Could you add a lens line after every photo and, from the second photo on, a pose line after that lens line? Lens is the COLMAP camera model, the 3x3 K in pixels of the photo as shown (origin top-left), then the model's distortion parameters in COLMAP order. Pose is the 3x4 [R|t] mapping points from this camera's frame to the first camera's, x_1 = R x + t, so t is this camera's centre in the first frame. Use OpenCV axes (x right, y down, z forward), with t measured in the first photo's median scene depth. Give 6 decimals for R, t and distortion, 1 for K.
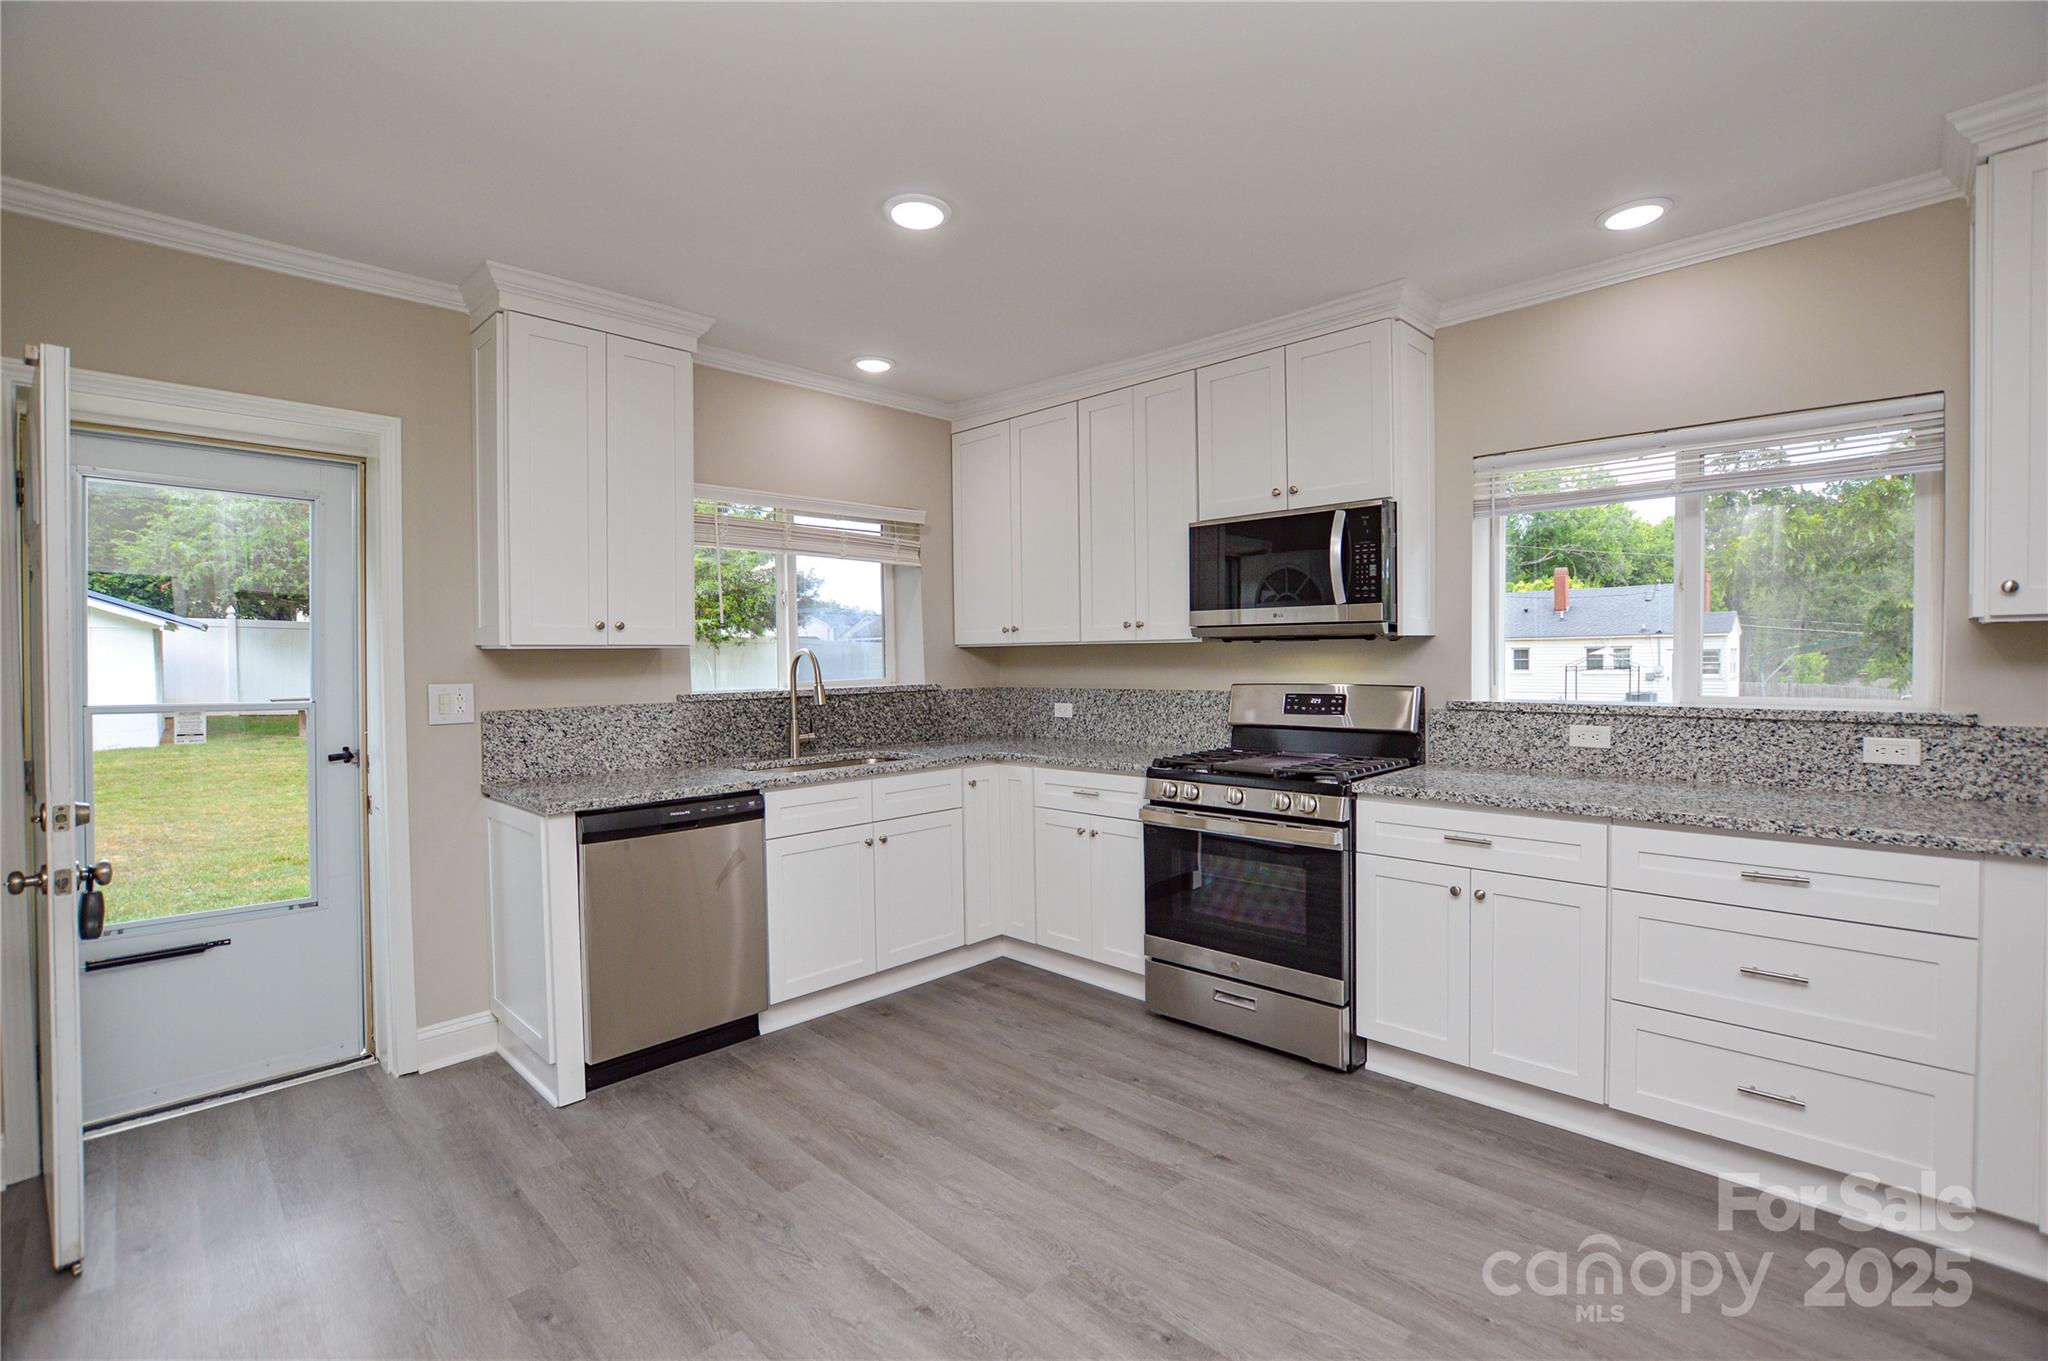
lens RADIAL K [[938.1, 0, 1023.7], [0, 938.1, 673.5], [0, 0, 1]] dist [-0.001235, -0.000309]
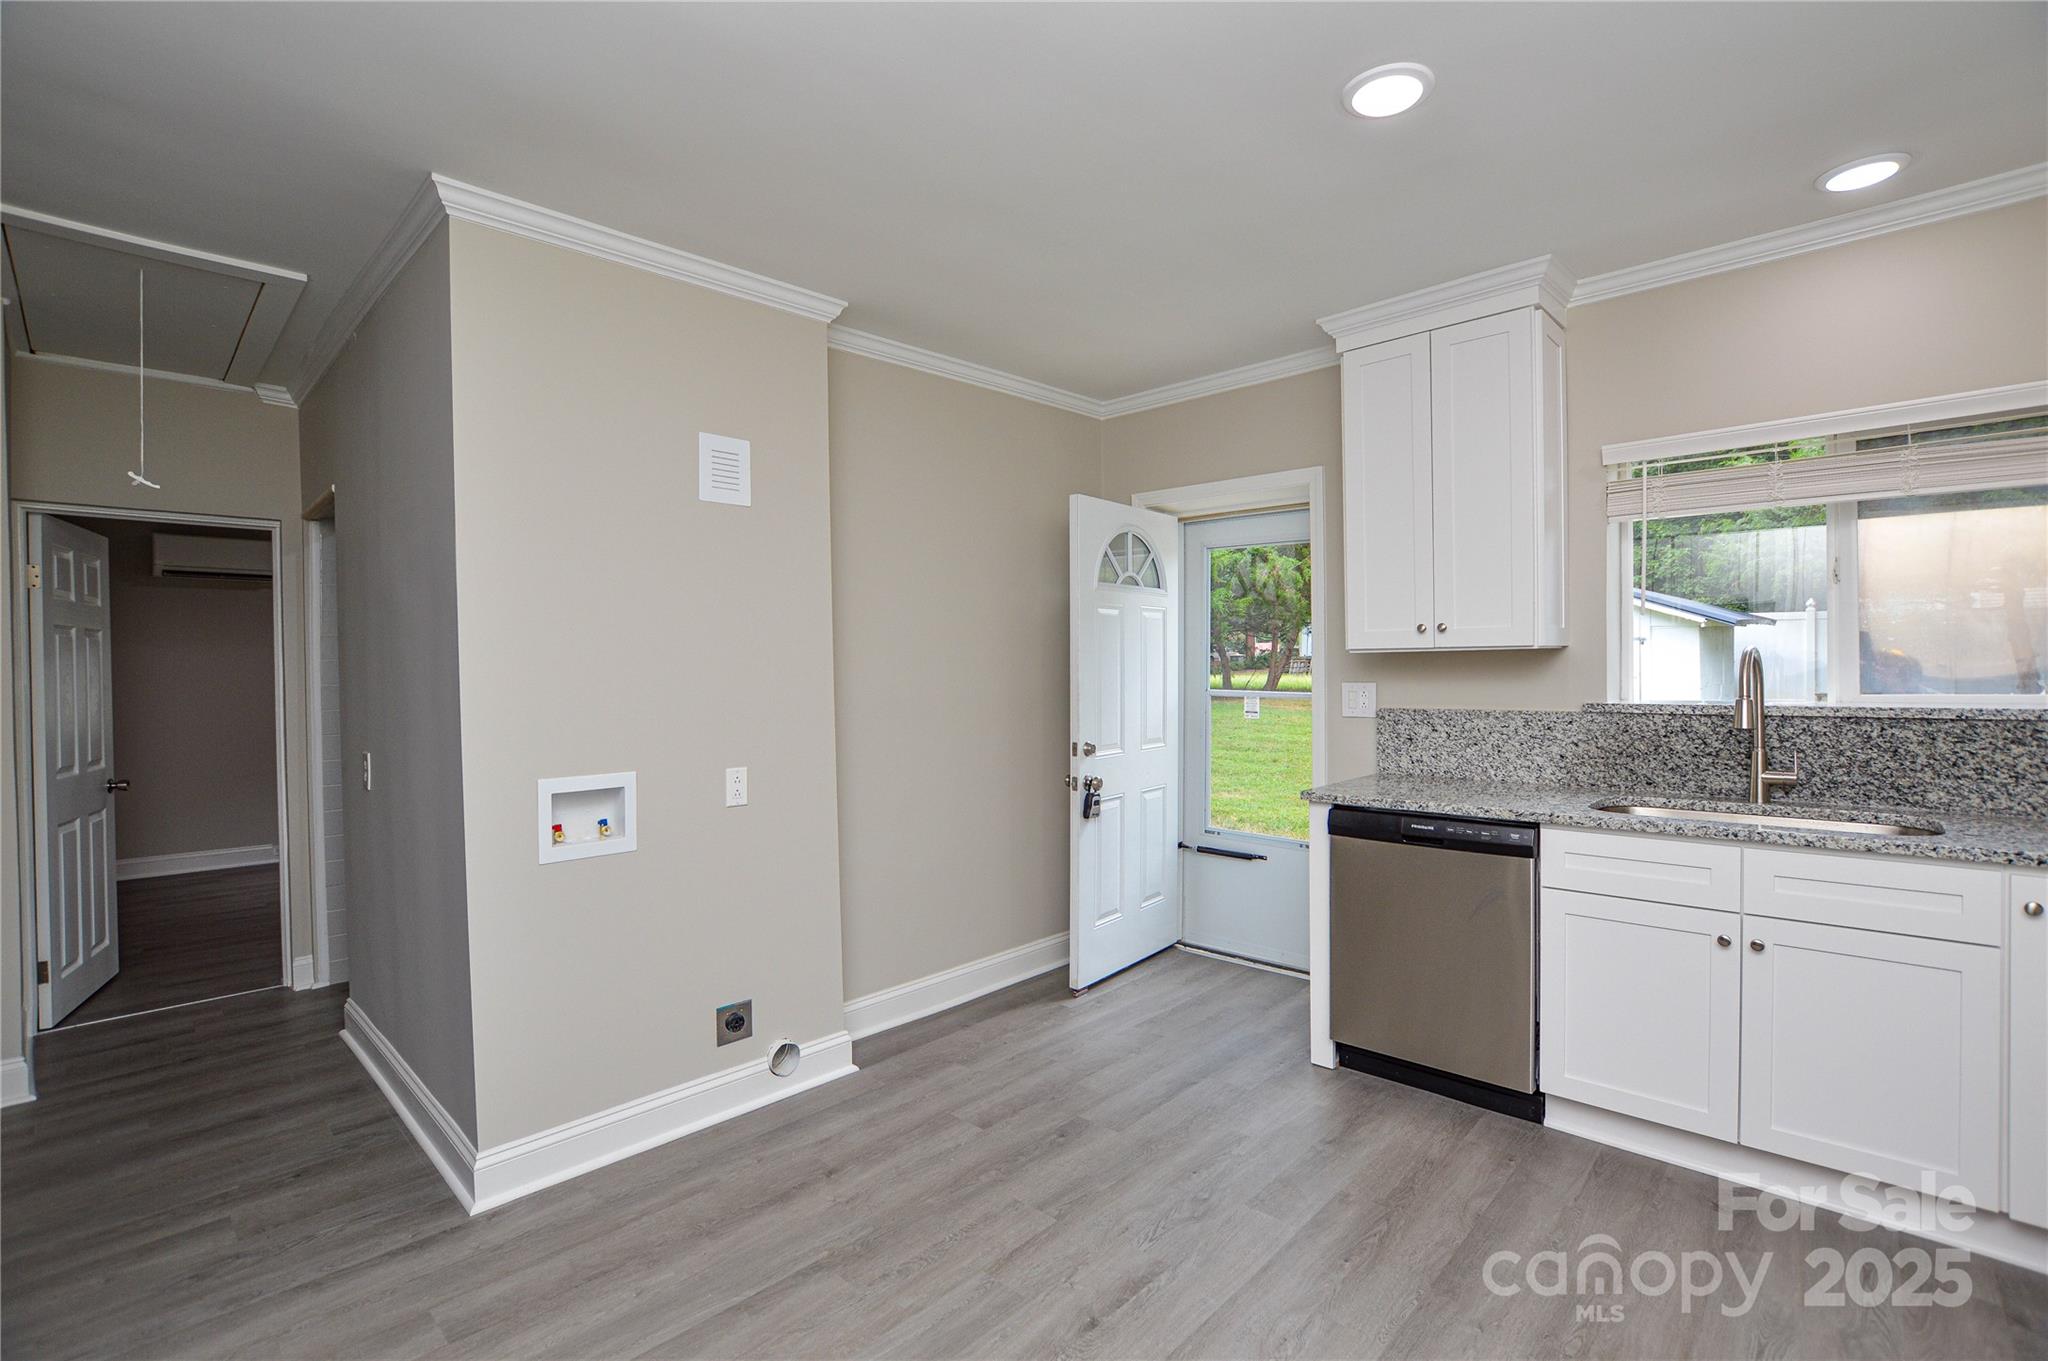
lens RADIAL K [[938.1, 0, 1024.9], [0, 938.1, 677.9], [0, 0, 1]] dist [-0.001235, -0.000309]
pose [[0.030413, 0.022380, -0.999287, 0.507009], [-0.006680, 0.999732, 0.022187, -0.017086], [0.999515, 0.006000, 0.030554, 0.519552]]
